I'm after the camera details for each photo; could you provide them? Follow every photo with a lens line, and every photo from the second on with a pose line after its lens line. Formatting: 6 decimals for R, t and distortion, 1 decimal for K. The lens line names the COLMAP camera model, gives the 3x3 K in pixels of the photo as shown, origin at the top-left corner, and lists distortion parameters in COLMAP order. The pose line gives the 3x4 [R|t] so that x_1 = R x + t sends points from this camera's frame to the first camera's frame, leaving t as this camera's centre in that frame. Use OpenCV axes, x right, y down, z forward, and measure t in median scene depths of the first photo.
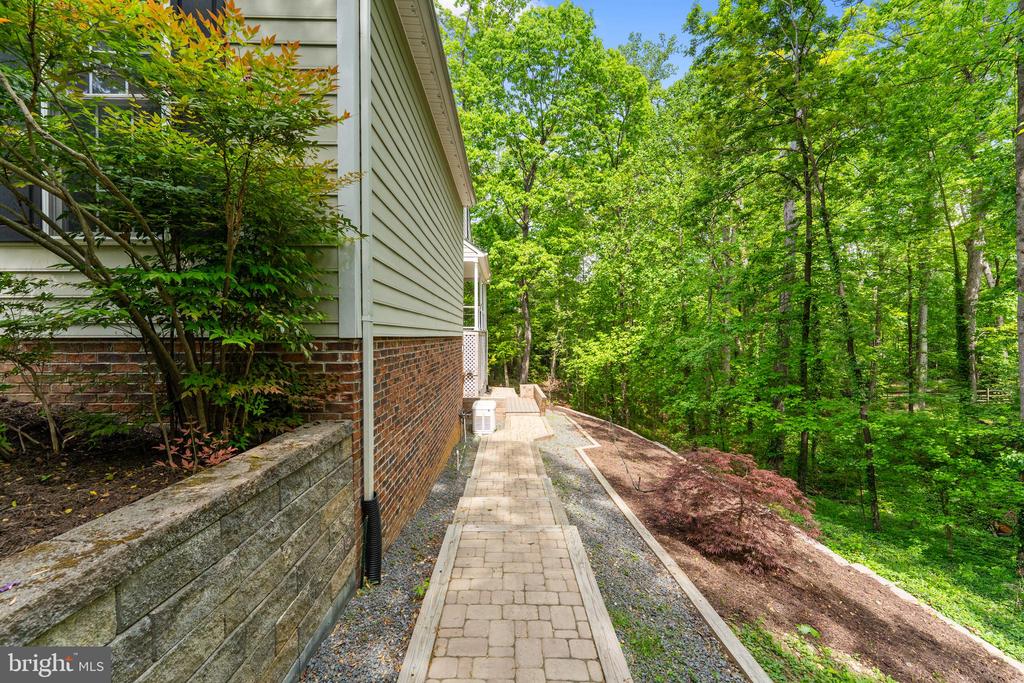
lens RADIAL K [[418.7, 0, 512.0], [0, 418.7, 341.5], [0, 0, 1]] dist [-0.000814, -0.000098]
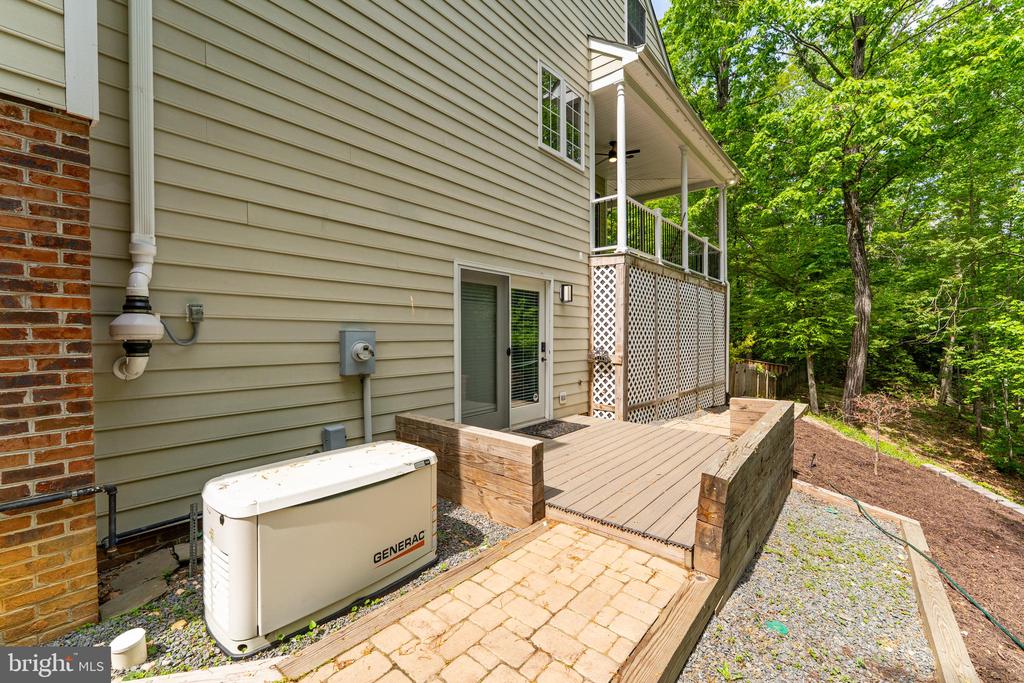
lens RADIAL K [[418.7, 0, 512.0], [0, 418.7, 341.5], [0, 0, 1]] dist [-0.000814, -0.000098]
pose [[0.752800, 0.008004, -0.658200, 0.058189], [-0.005537, 0.999968, 0.005826, 0.032499], [0.658225, -0.000742, 0.752820, 0.355508]]
